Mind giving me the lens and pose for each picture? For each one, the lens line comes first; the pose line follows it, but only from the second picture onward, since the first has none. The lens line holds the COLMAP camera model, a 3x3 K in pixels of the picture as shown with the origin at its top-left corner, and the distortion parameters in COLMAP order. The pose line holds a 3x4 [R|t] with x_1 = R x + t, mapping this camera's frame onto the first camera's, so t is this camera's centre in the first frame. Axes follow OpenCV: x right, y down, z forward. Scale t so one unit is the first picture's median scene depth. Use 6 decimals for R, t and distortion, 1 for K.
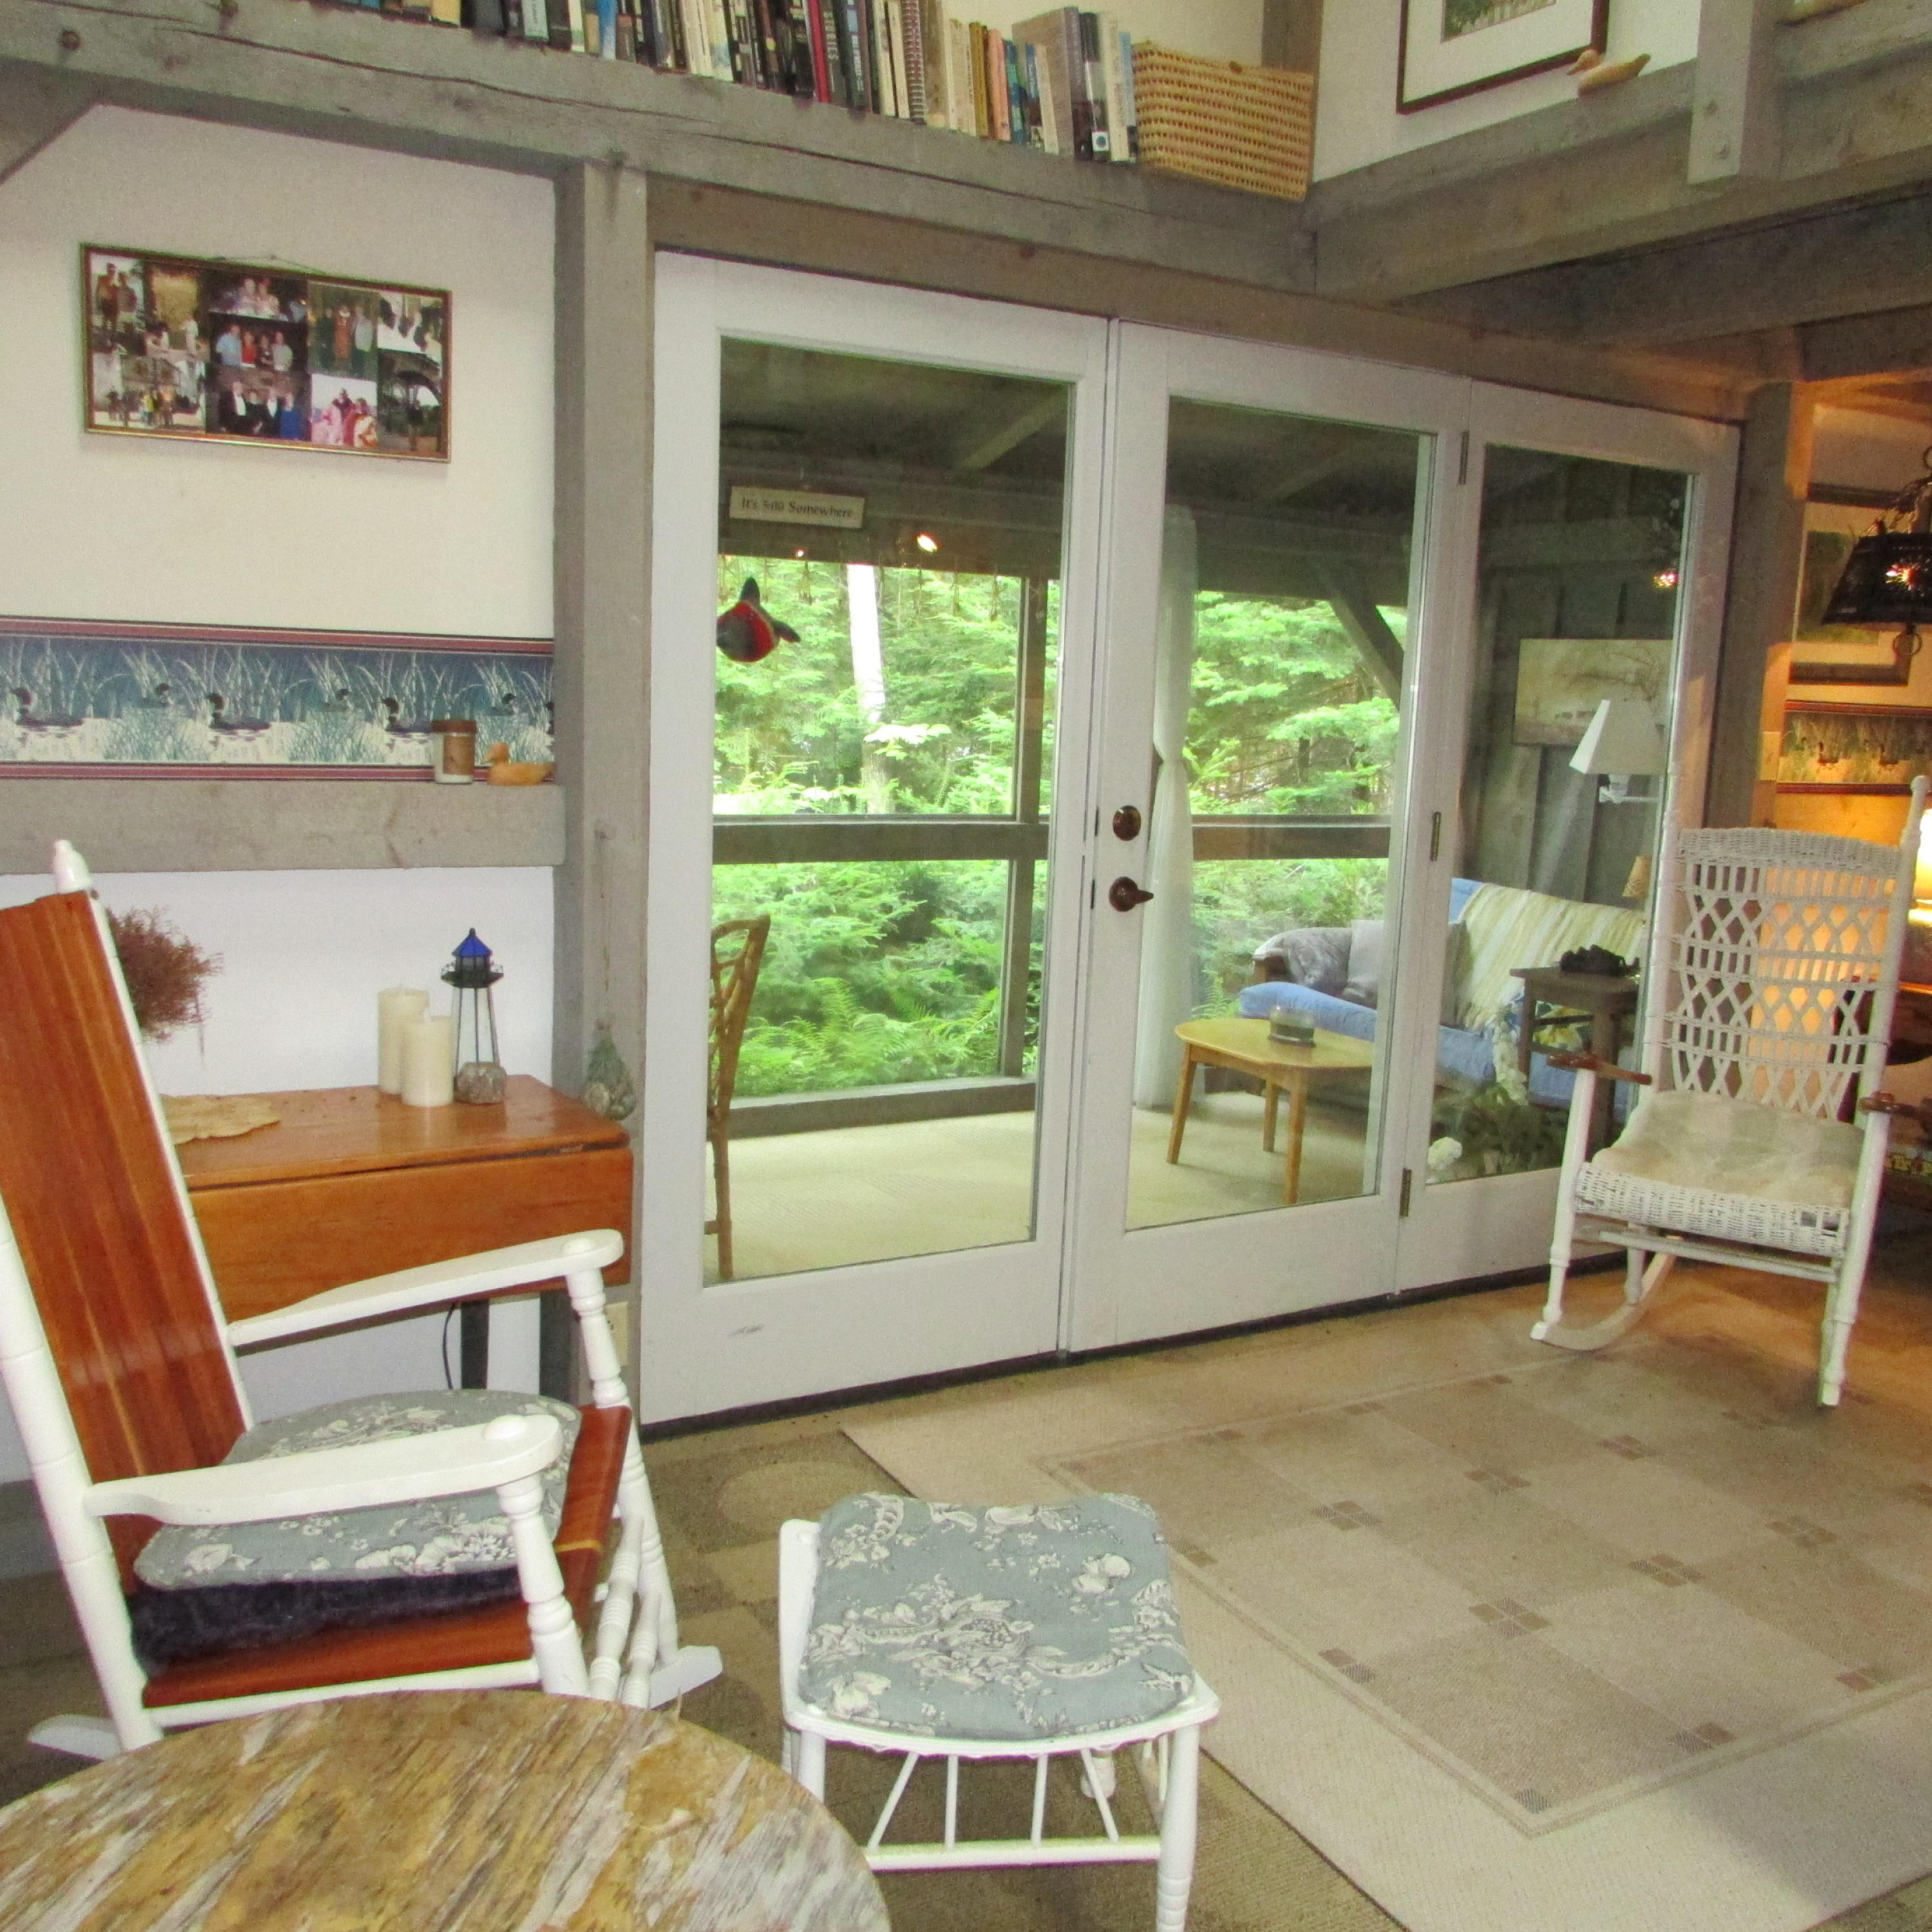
lens RADIAL K [[1831.0, 0, 966.0], [0, 1831.0, 966.0], [0, 0, 1]] dist [-0.037487, 0.010062]
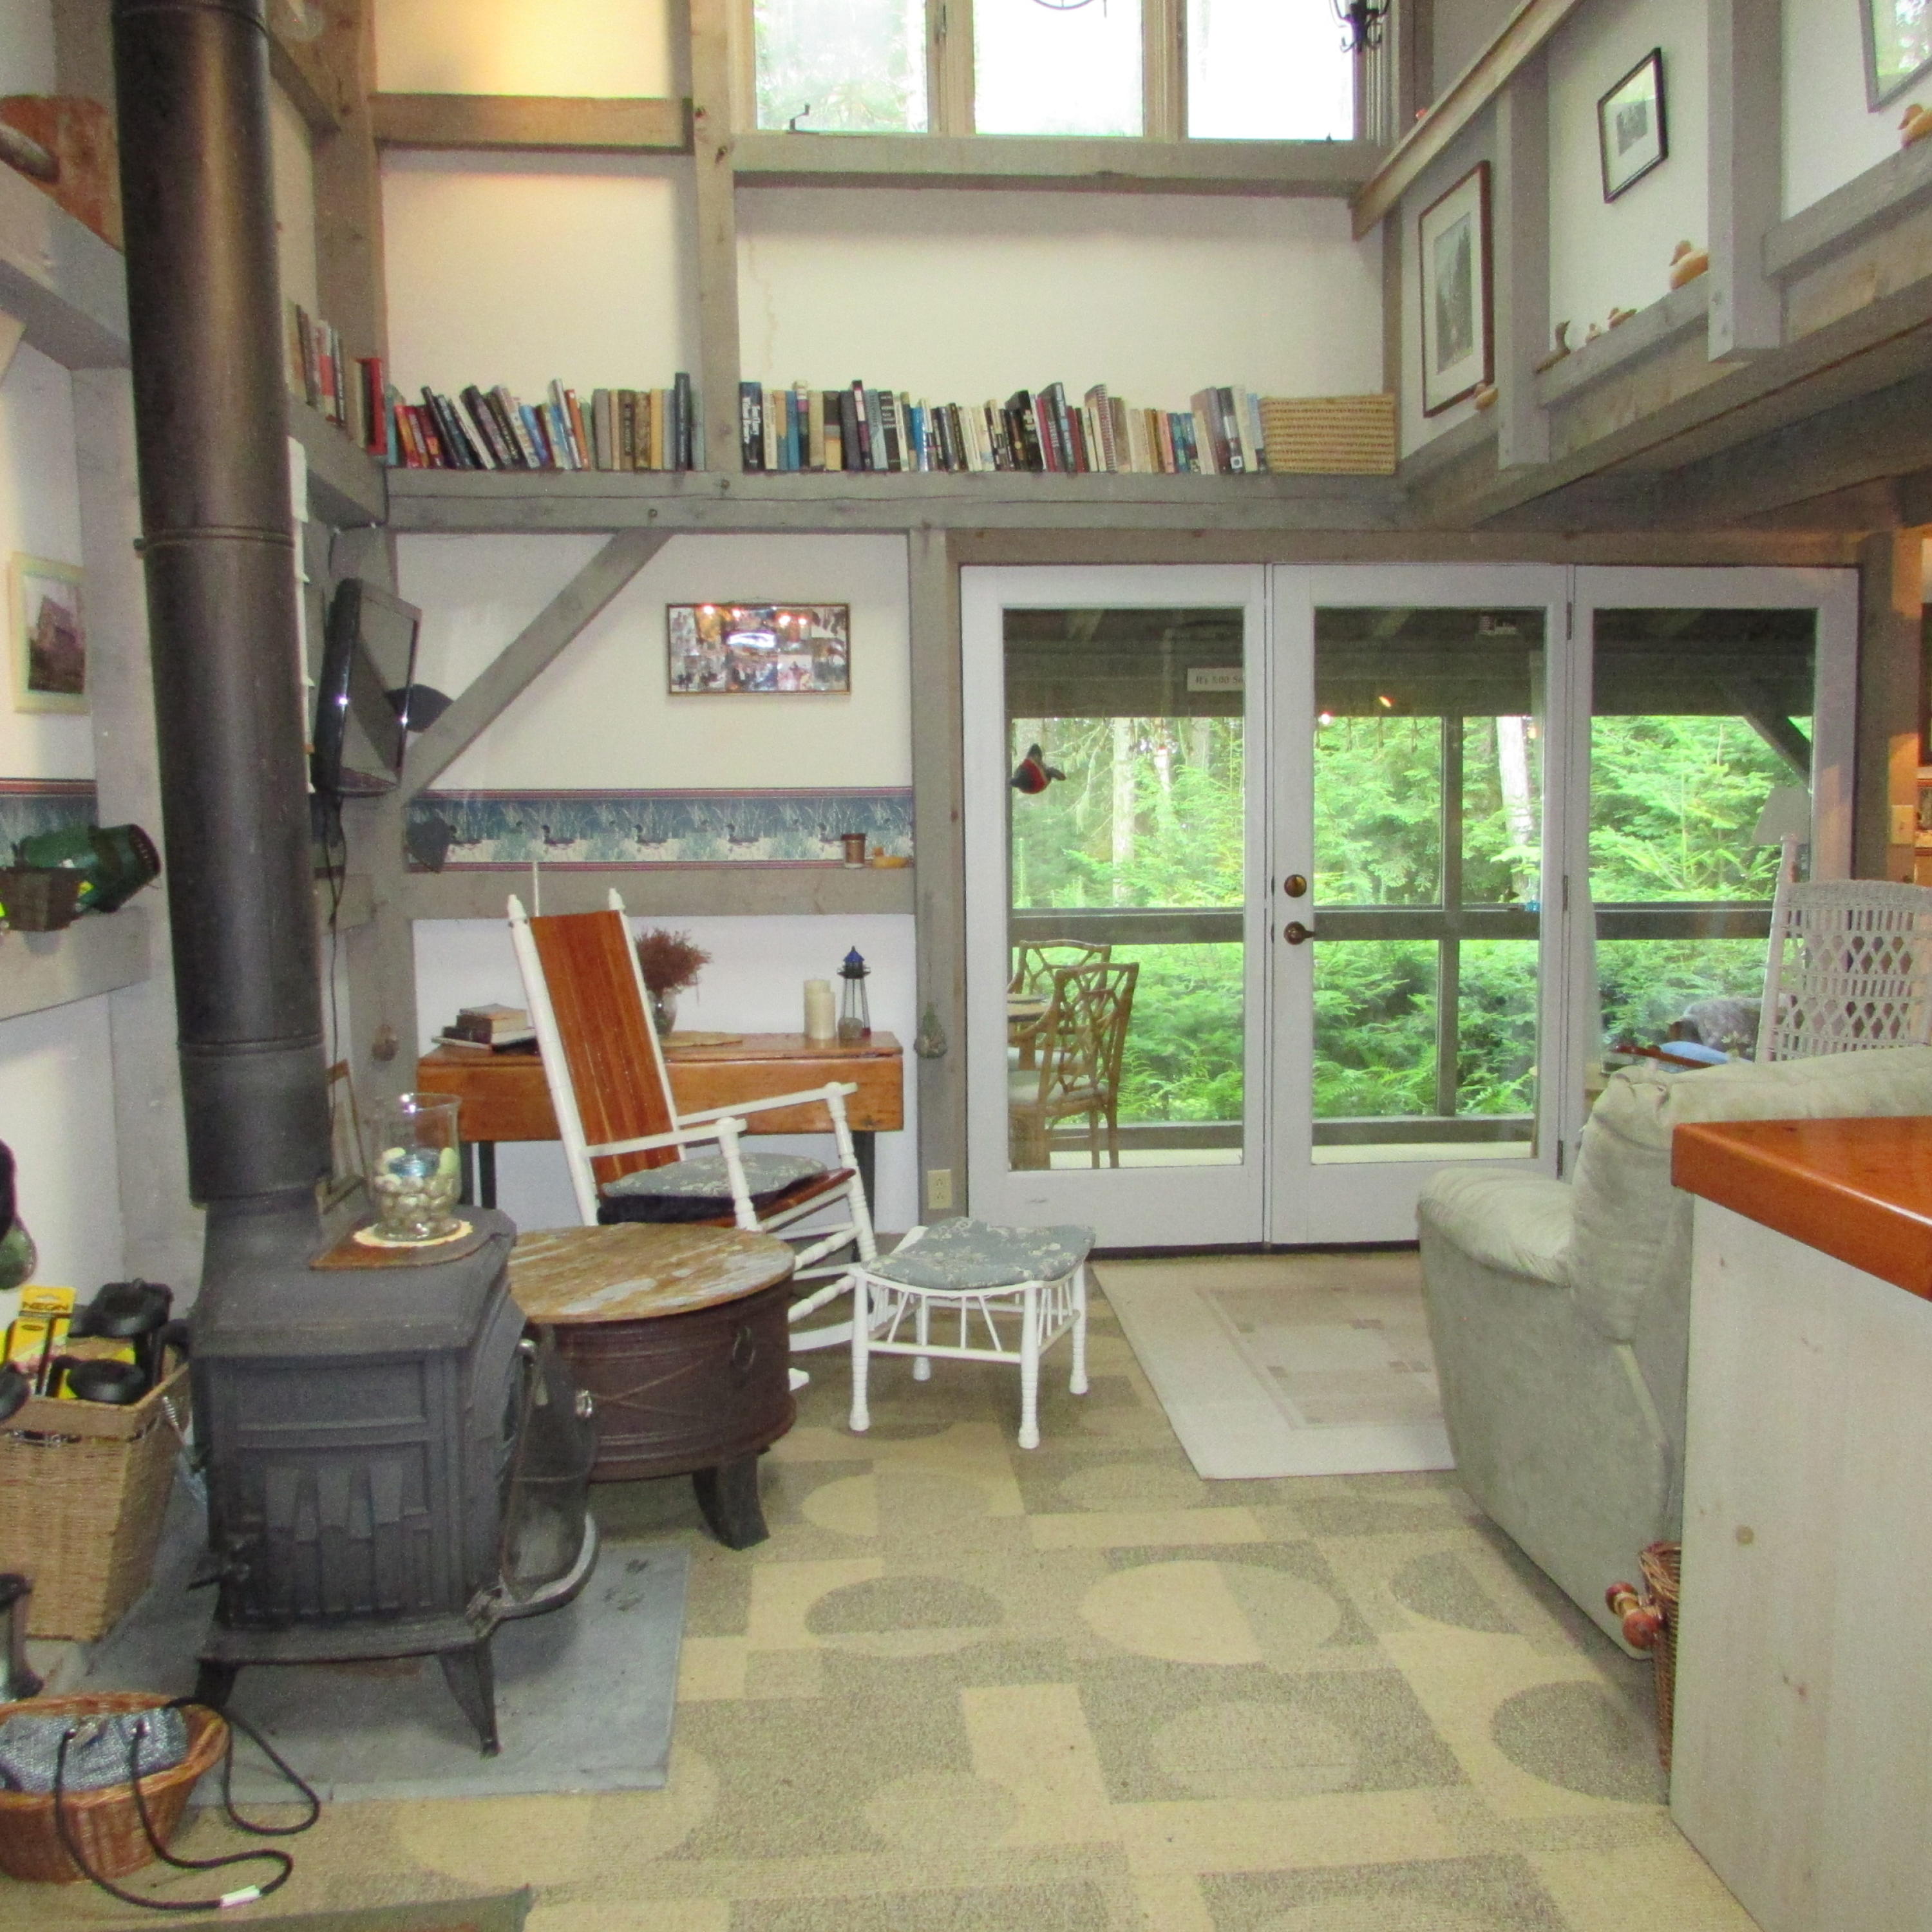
lens RADIAL K [[1831.0, 0, 966.0], [0, 1831.0, 966.0], [0, 0, 1]] dist [-0.037487, 0.010062]
pose [[0.902527, -0.012782, -0.430443, 0.579921], [-0.020493, 0.997152, -0.072581, 0.121599], [0.430145, 0.074327, 0.899695, -0.558171]]
